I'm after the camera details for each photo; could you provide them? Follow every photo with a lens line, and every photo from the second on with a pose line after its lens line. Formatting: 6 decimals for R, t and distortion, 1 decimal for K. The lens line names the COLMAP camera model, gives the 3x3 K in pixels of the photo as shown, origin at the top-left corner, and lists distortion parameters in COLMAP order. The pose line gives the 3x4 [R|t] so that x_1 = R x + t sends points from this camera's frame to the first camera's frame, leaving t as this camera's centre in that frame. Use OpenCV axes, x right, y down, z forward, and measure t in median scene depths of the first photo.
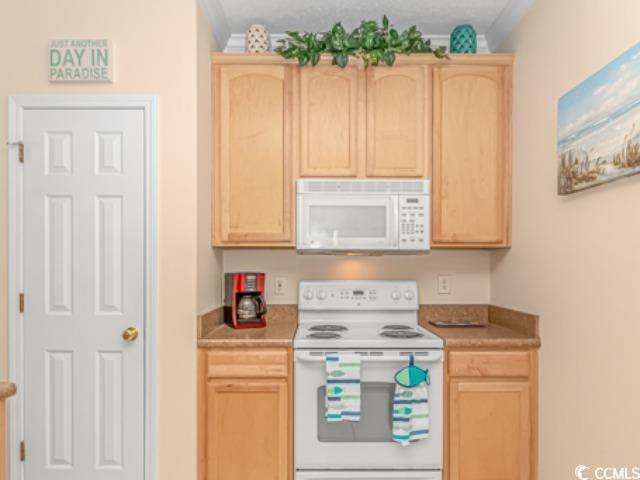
lens RADIAL K [[430.5, 0, 313.7], [0, 430.5, 264.9], [0, 0, 1]] dist [0.001708, -0.007654]
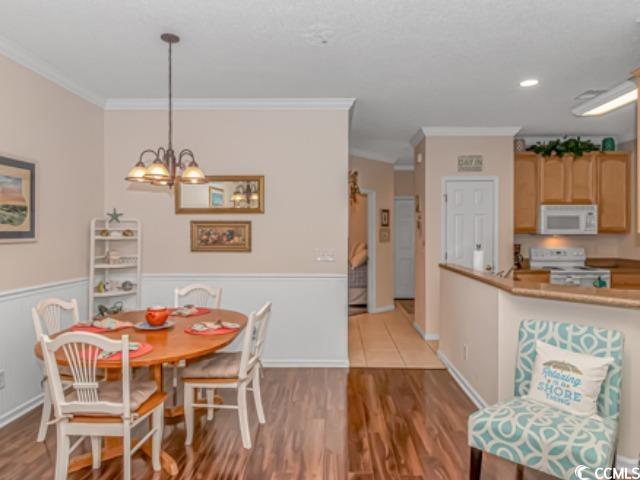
lens RADIAL K [[430.5, 0, 333.7], [0, 430.5, 238.5], [0, 0, 1]] dist [0.001708, -0.007654]
pose [[0.999819, -0.002805, -0.018844, -1.237000], [0.003108, 0.999866, 0.016061, -0.059770], [0.018796, -0.016117, 0.999693, -1.524854]]
